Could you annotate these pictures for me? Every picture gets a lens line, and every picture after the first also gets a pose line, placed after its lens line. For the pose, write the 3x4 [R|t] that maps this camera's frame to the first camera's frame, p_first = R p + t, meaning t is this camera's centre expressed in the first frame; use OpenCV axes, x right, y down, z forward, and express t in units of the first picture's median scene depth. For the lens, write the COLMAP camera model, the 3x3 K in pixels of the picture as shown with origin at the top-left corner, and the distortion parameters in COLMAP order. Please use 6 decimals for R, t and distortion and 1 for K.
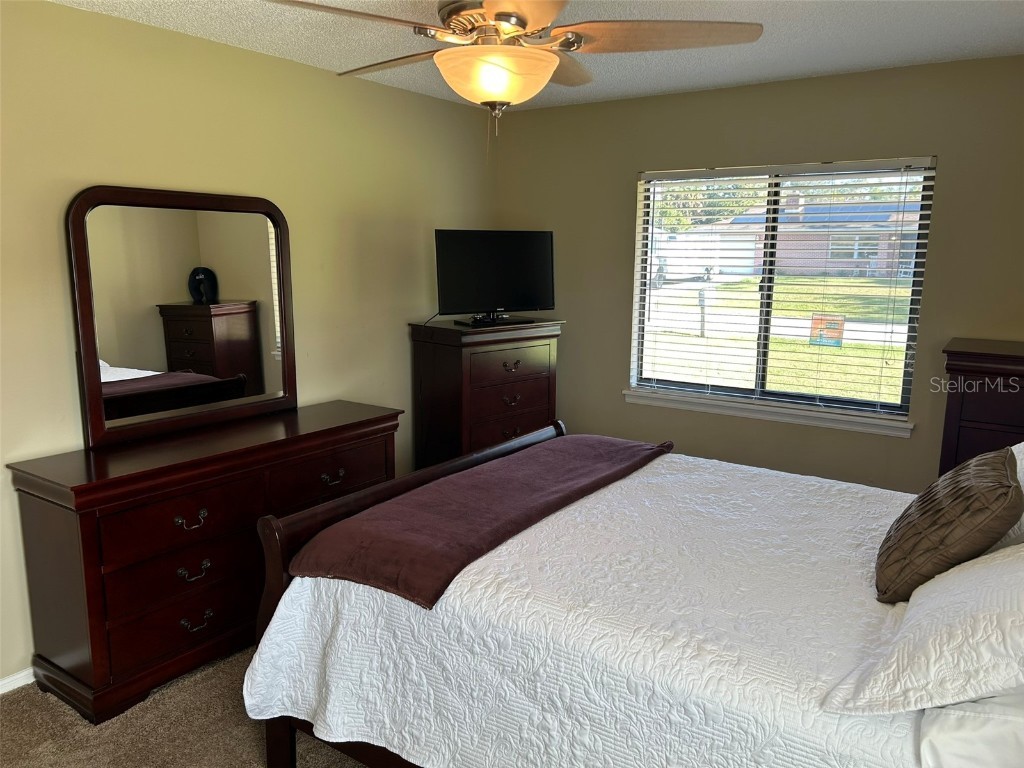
lens RADIAL K [[782.2, 0, 516.0], [0, 782.2, 389.5], [0, 0, 1]] dist [0.034102, -0.011552]
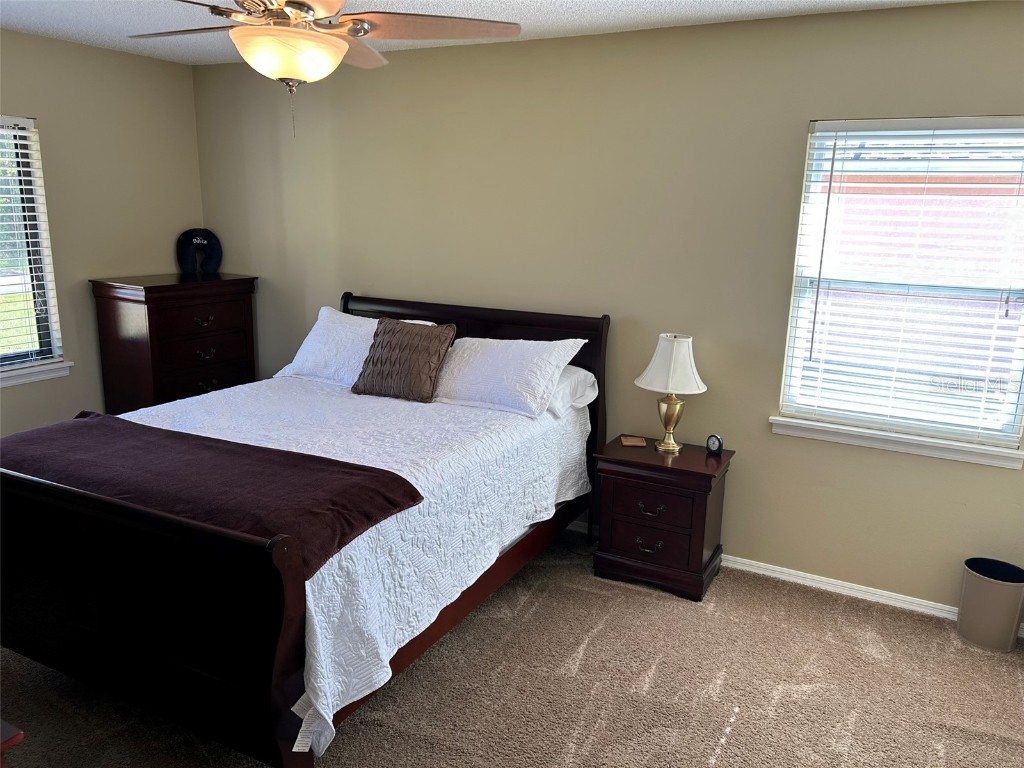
lens RADIAL K [[767.5, 0, 519.0], [0, 767.5, 388.6], [0, 0, 1]] dist [0.087057, -0.105140]
pose [[-0.131171, -0.214627, 0.967848, -0.843402], [0.164896, 0.957960, 0.234783, -0.095647], [-0.977550, 0.190391, -0.090266, 0.622234]]
